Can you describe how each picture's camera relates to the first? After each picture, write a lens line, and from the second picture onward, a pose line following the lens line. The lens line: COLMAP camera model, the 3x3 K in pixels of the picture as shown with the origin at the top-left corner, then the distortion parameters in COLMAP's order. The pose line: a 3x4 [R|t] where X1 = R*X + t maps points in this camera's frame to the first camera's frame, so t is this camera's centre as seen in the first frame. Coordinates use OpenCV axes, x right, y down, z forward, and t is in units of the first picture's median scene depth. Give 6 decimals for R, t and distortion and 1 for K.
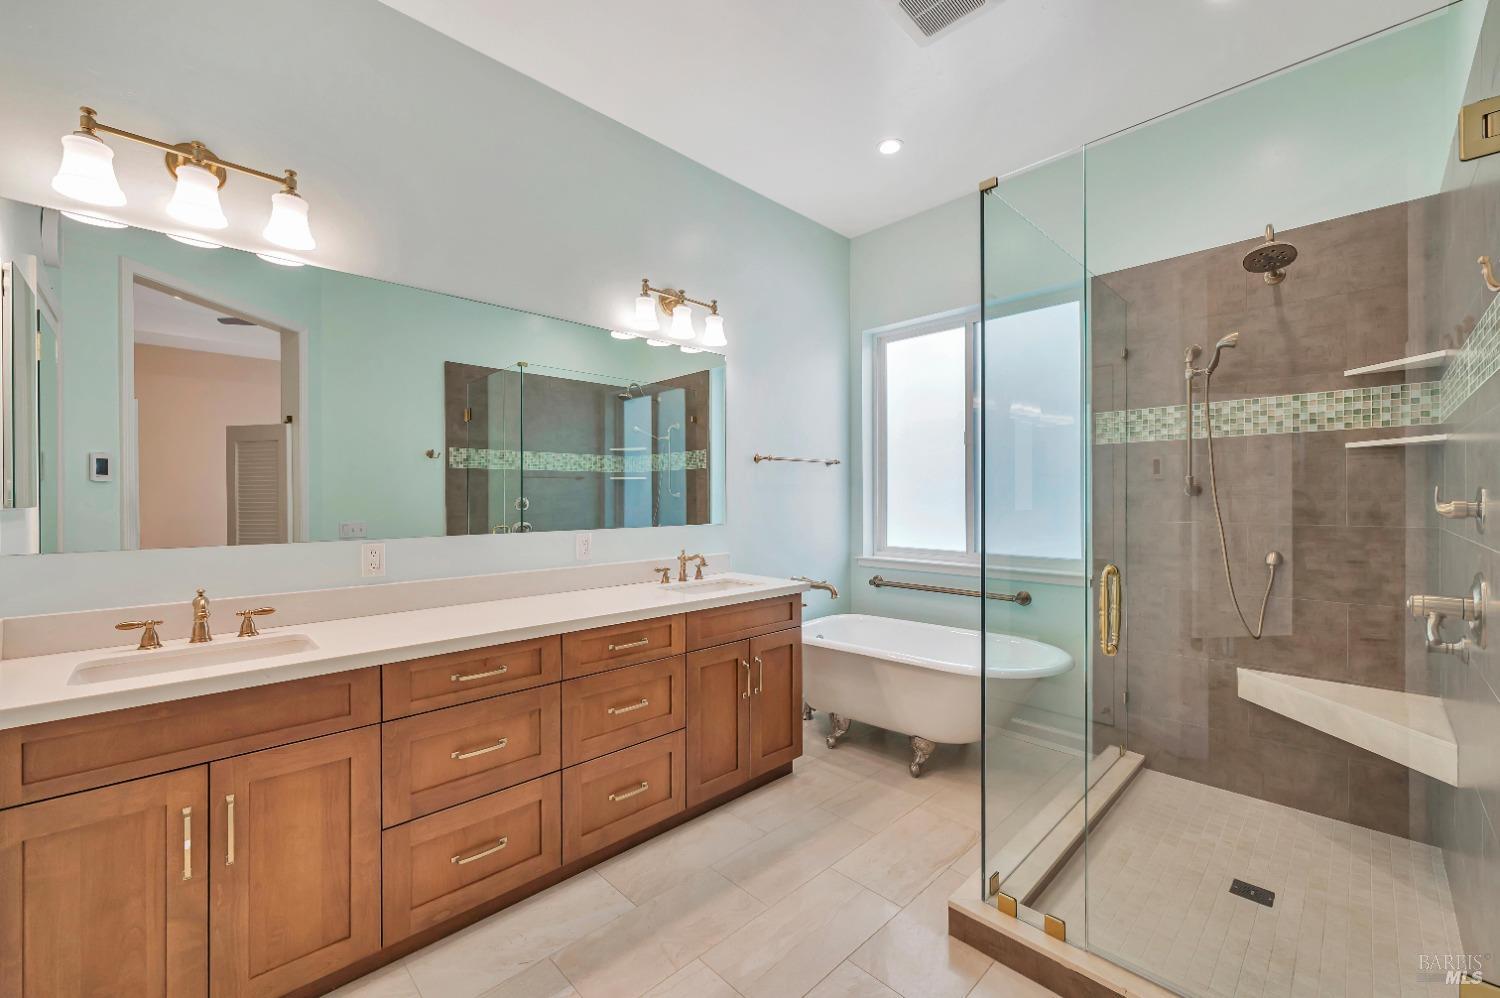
lens RADIAL K [[604.6, 0, 754.3], [0, 604.6, 497.3], [0, 0, 1]] dist [-0.000349, 0.000733]
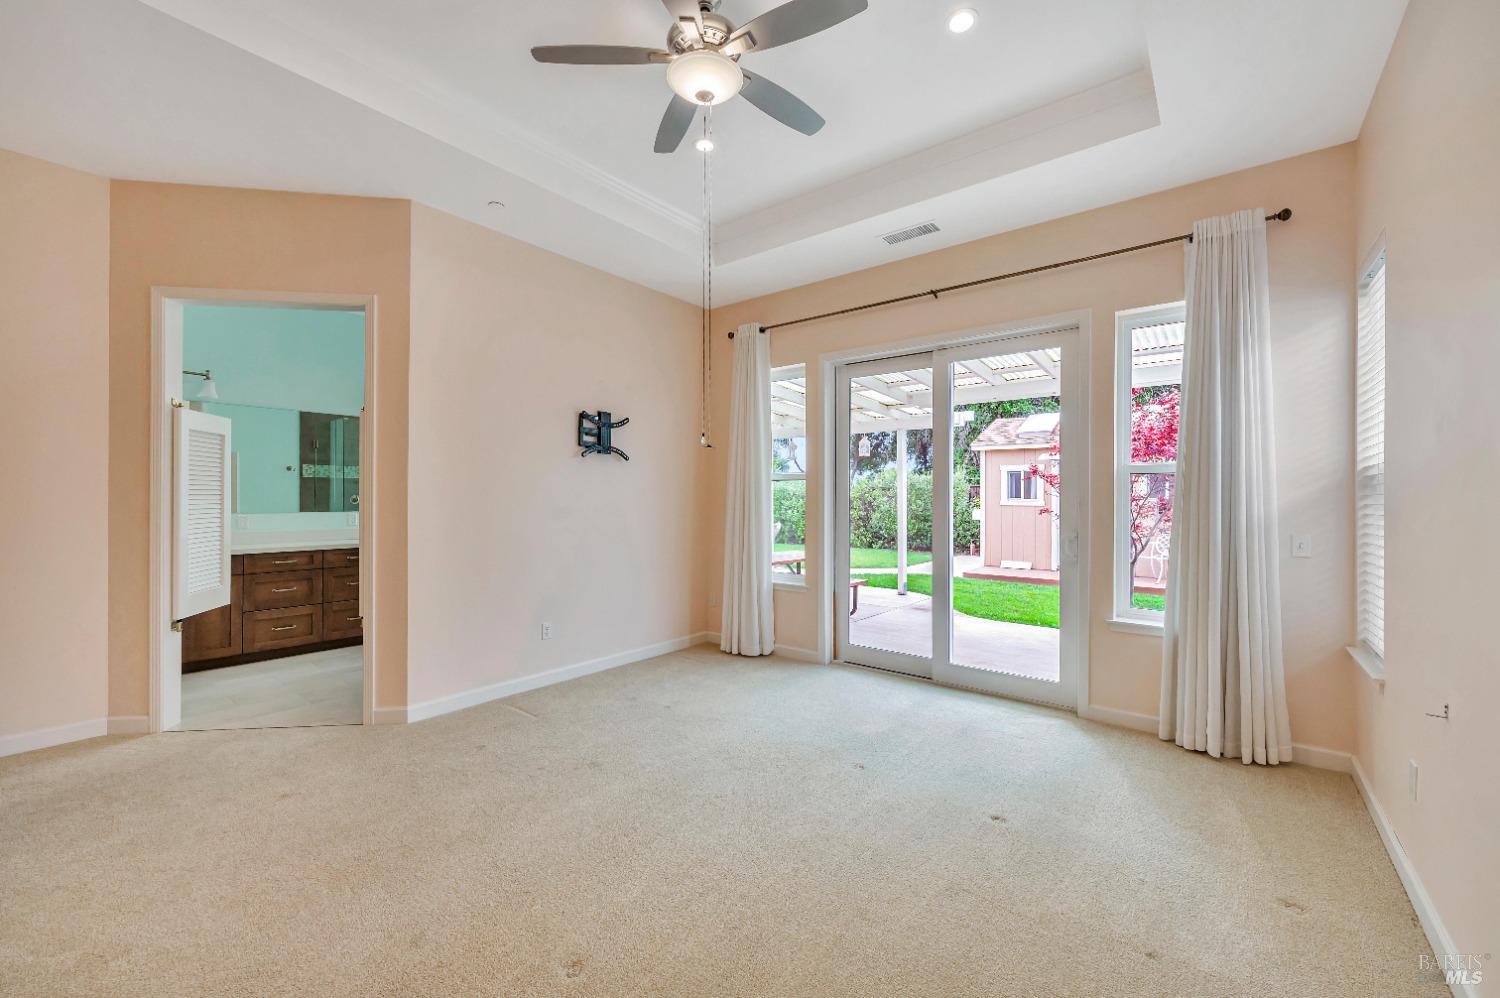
lens RADIAL K [[604.6, 0, 748.4], [0, 604.6, 494.1], [0, 0, 1]] dist [-0.000349, 0.000733]
pose [[0.994023, 0.007339, 0.108928, 0.518632], [-0.006583, 0.999952, -0.007298, 0.000439], [-0.108976, 0.006538, 0.994023, -0.755389]]
